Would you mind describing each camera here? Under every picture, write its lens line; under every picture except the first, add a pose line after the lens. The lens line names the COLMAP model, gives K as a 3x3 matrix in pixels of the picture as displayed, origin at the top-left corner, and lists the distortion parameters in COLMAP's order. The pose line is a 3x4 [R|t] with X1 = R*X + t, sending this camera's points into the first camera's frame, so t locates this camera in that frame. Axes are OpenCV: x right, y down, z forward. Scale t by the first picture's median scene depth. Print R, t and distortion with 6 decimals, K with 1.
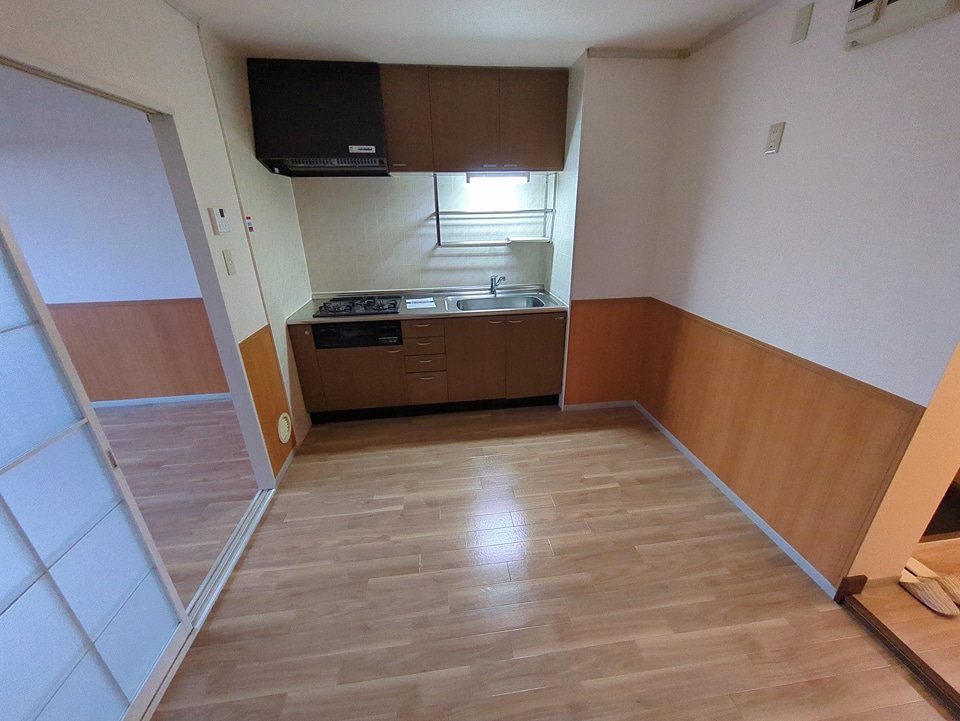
lens RADIAL K [[381.0, 0, 483.0], [0, 381.0, 361.7], [0, 0, 1]] dist [-0.001012, -0.000118]
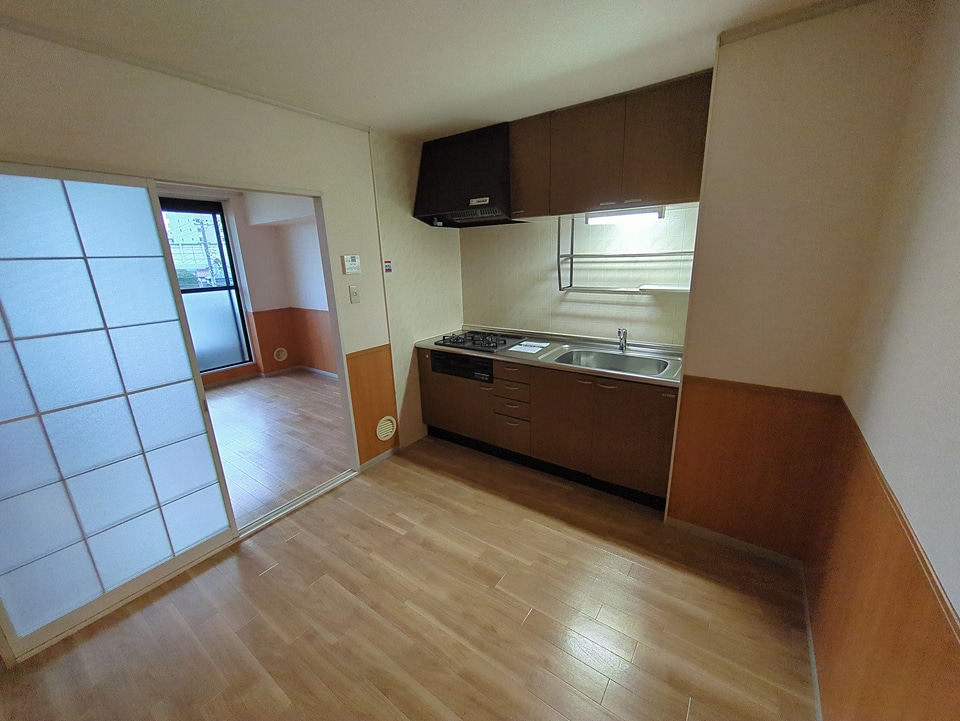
lens RADIAL K [[380.8, 0, 480.0], [0, 380.8, 360.5], [0, 0, 1]] dist [-0.001582, 0.000085]
pose [[0.731831, 0.175246, -0.658569, 0.417457], [-0.238147, 0.971209, -0.006199, -0.090813], [0.638522, 0.161373, 0.752495, 0.213927]]
